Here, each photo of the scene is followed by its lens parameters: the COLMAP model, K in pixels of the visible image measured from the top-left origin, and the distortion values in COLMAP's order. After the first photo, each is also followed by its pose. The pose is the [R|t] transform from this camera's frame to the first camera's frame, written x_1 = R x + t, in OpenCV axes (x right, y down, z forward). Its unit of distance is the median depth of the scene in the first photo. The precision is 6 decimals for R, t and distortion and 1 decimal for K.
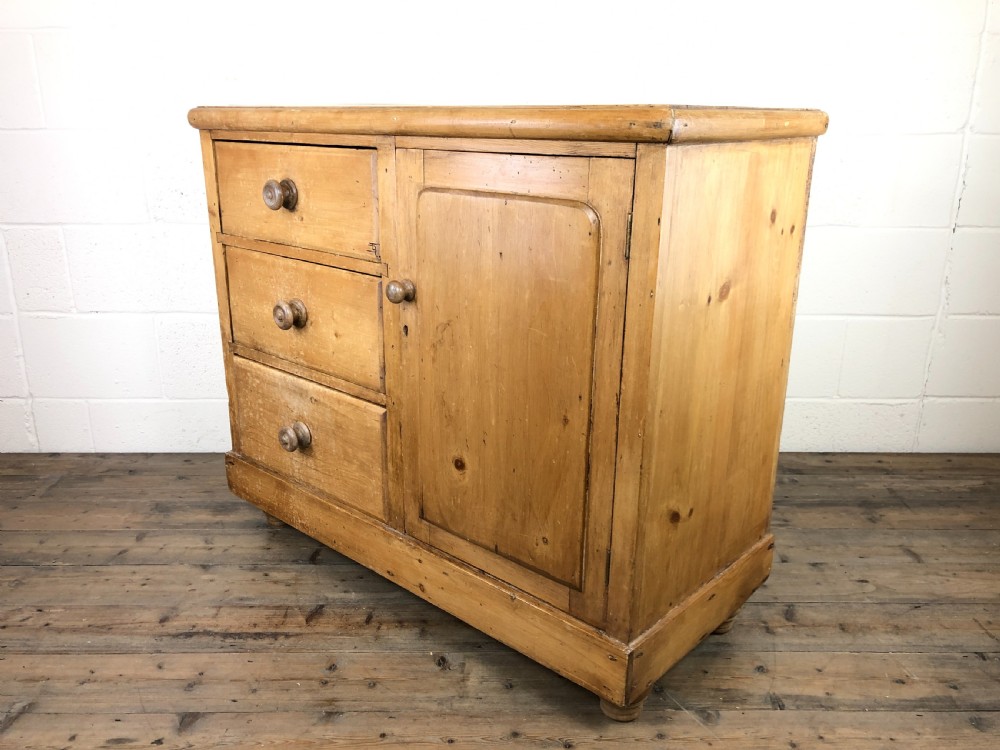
lens RADIAL K [[817.4, 0, 509.8], [0, 817.4, 376.1], [0, 0, 1]] dist [0.038585, -0.046018]
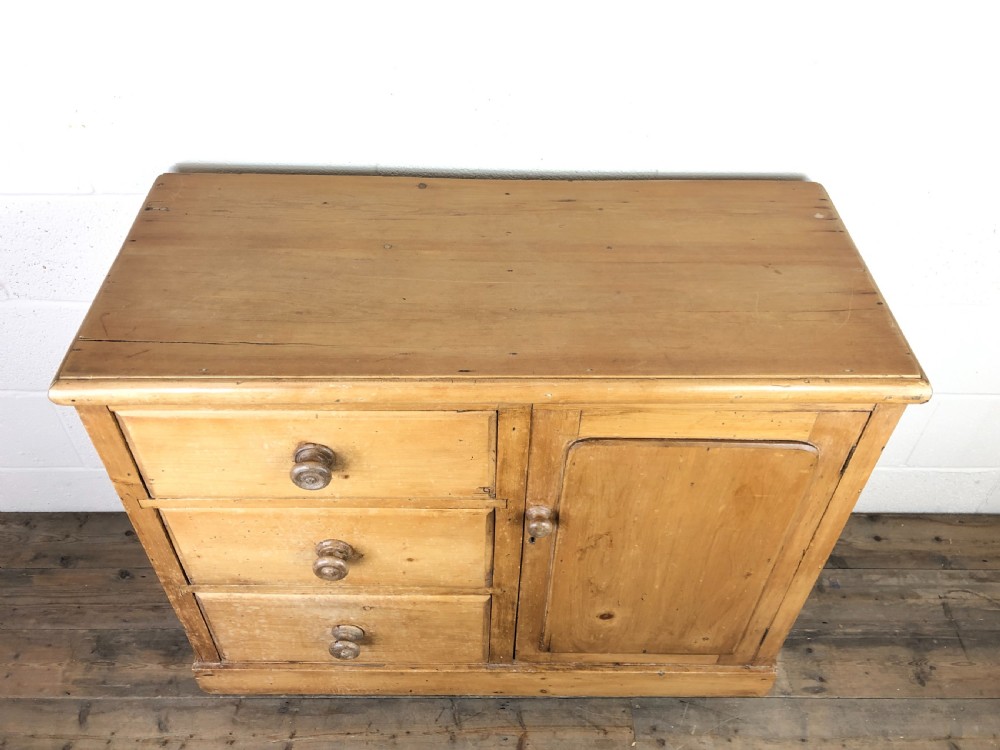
lens RADIAL K [[819.6, 0, 510.5], [0, 819.6, 372.7], [0, 0, 1]] dist [0.014242, -0.000775]
pose [[0.746618, -0.453784, 0.486459, -0.464591], [0.186532, 0.844705, 0.501677, -0.626284], [-0.638567, -0.283821, 0.715317, 0.377244]]
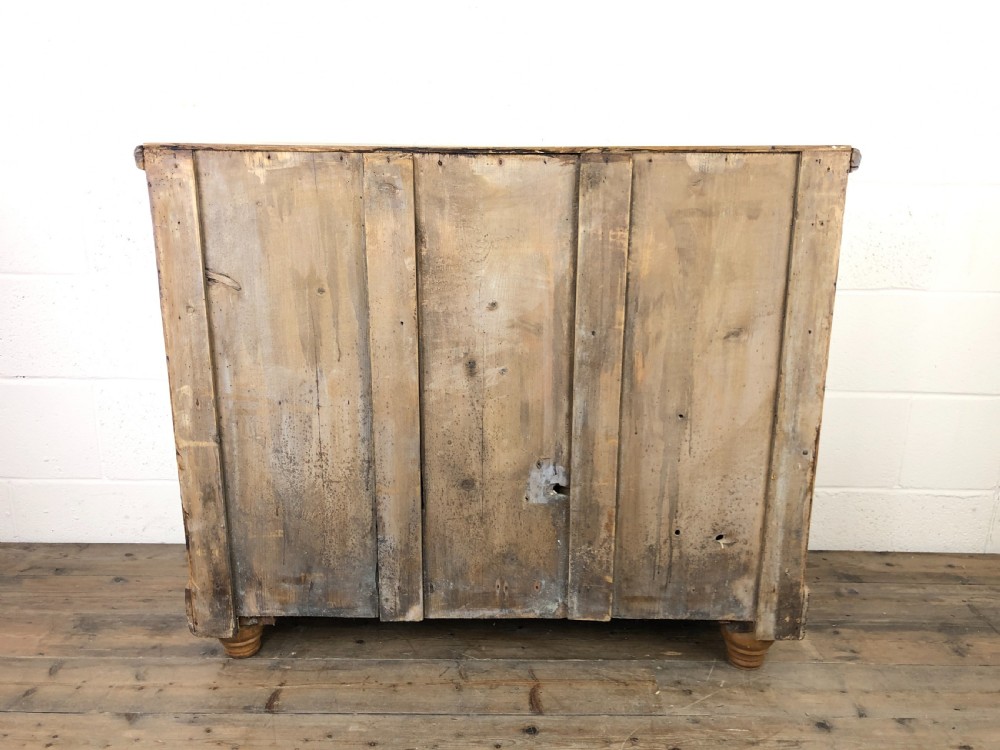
lens RADIAL K [[820.9, 0, 512.0], [0, 820.9, 375.0], [0, 0, 1]] dist [0.005906, 0.010122]
pose [[0.738822, -0.166512, 0.653005, -0.745955], [0.186769, 0.981630, 0.038995, -0.085010], [-0.647502, 0.093151, 0.756349, 0.243104]]
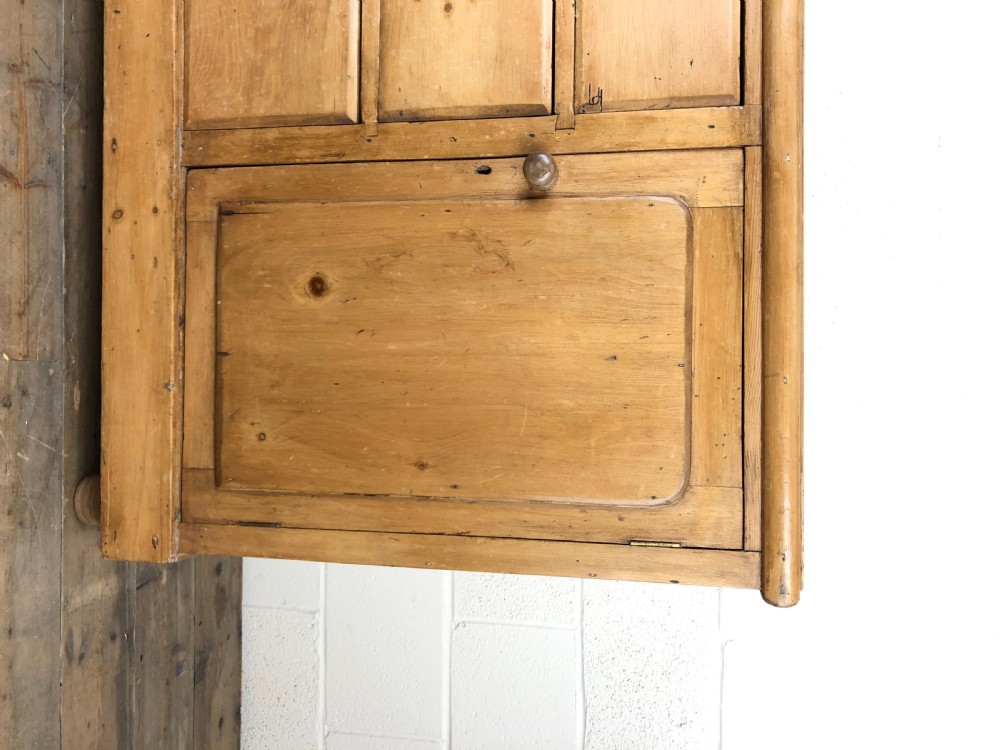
lens RADIAL K [[817.4, 0, 509.8], [0, 817.4, 376.1], [0, 0, 1]] dist [0.038585, -0.046018]
pose [[0.134251, 0.752709, 0.644520, -0.404757], [-0.979184, 0.200682, -0.030409, -0.019577], [-0.152233, -0.627022, 0.763982, 0.324008]]
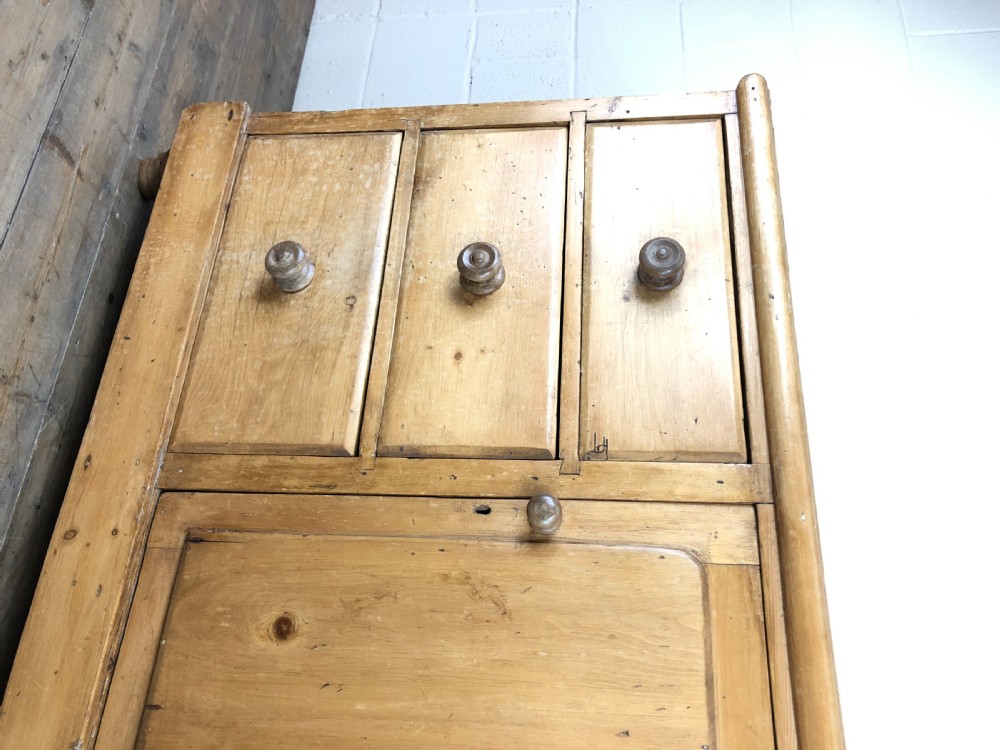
lens RADIAL K [[817.4, 0, 509.8], [0, 817.4, 376.1], [0, 0, 1]] dist [0.038585, -0.046018]
pose [[0.046986, 0.964549, 0.259686, -0.368251], [-0.981454, 0.092948, -0.167658, 0.021480], [-0.185852, -0.246992, 0.951028, 0.361421]]
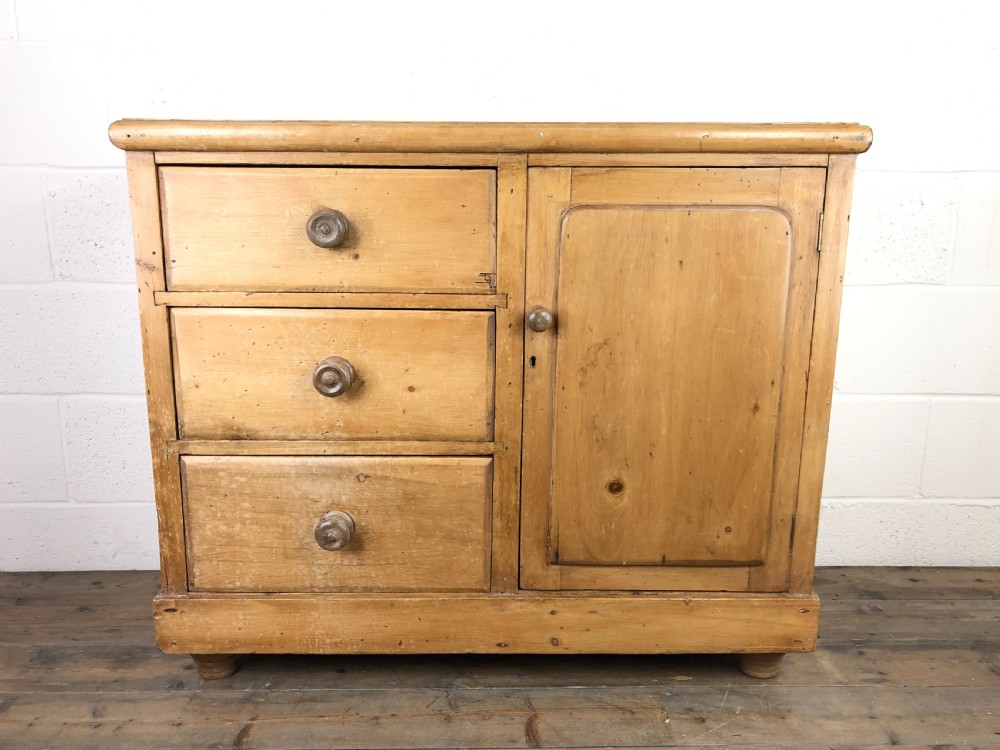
lens RADIAL K [[817.4, 0, 509.8], [0, 817.4, 376.1], [0, 0, 1]] dist [0.038585, -0.046018]
pose [[0.739242, -0.152705, 0.655898, -0.692024], [0.204671, 0.978827, -0.002790, -0.039799], [-0.641585, 0.136306, 0.754844, 0.295244]]
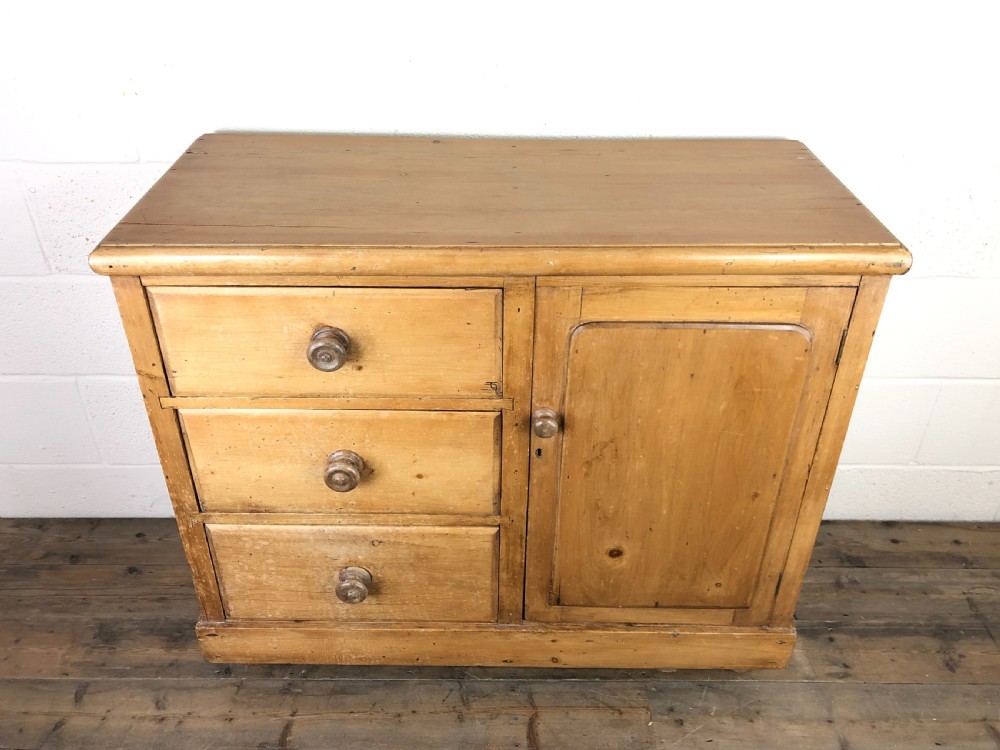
lens RADIAL K [[819.6, 0, 510.5], [0, 819.6, 372.7], [0, 0, 1]] dist [0.014242, -0.000775]
pose [[0.753992, -0.355222, 0.552551, -0.583109], [0.198503, 0.925058, 0.323828, -0.414925], [-0.626172, -0.134480, 0.767999, 0.287870]]
